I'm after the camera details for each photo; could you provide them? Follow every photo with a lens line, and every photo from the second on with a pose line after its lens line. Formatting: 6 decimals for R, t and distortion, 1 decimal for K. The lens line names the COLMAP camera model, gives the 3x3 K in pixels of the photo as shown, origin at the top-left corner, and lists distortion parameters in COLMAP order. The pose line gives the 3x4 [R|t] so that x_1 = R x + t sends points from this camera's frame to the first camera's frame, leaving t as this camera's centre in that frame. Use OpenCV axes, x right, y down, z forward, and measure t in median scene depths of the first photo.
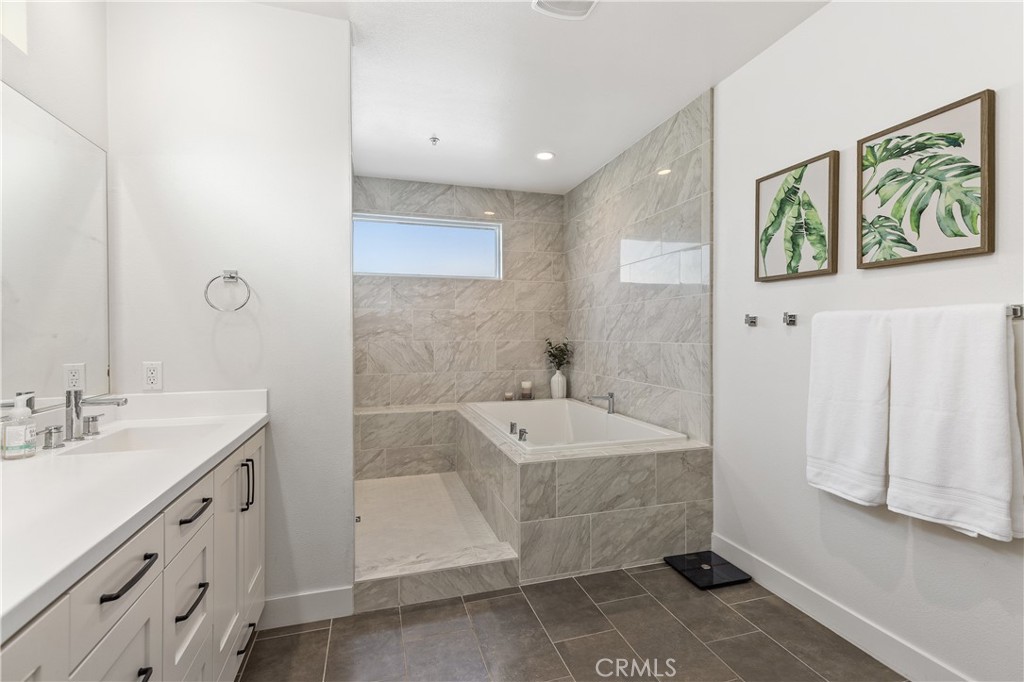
lens RADIAL K [[465.7, 0, 517.0], [0, 465.7, 337.0], [0, 0, 1]] dist [0.000737, -0.000246]
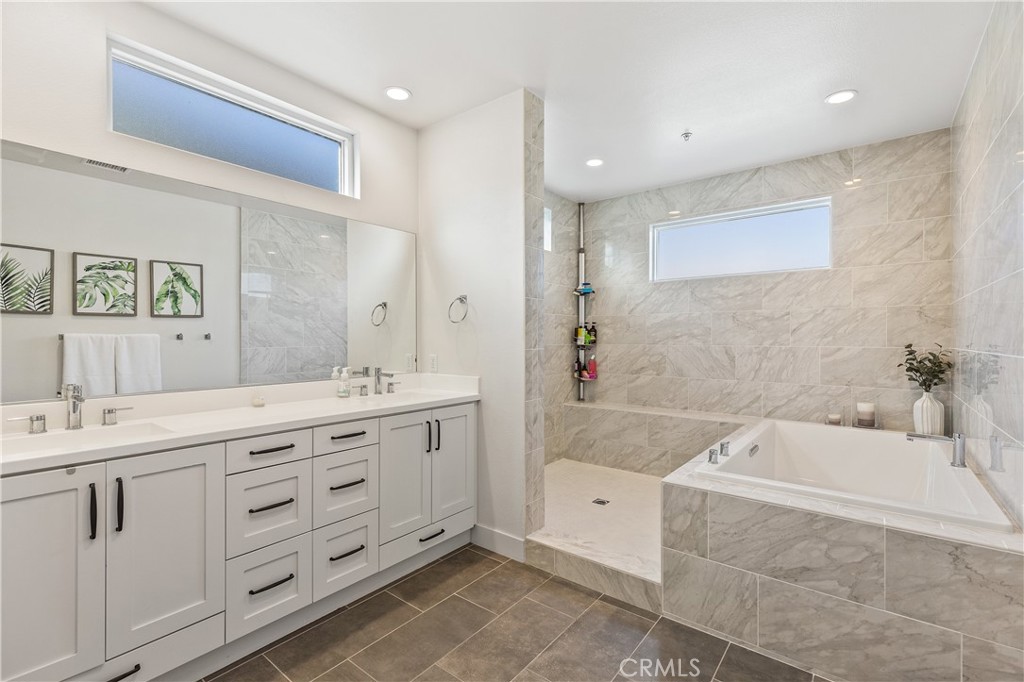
lens RADIAL K [[454.7, 0, 512.0], [0, 454.7, 341.0], [0, 0, 1]] dist [-0.000404, -0.000487]
pose [[0.565706, 0.008153, -0.824567, 0.318102], [-0.006409, 0.999964, 0.005491, -0.002890], [0.824582, 0.002178, 0.565738, 0.143140]]
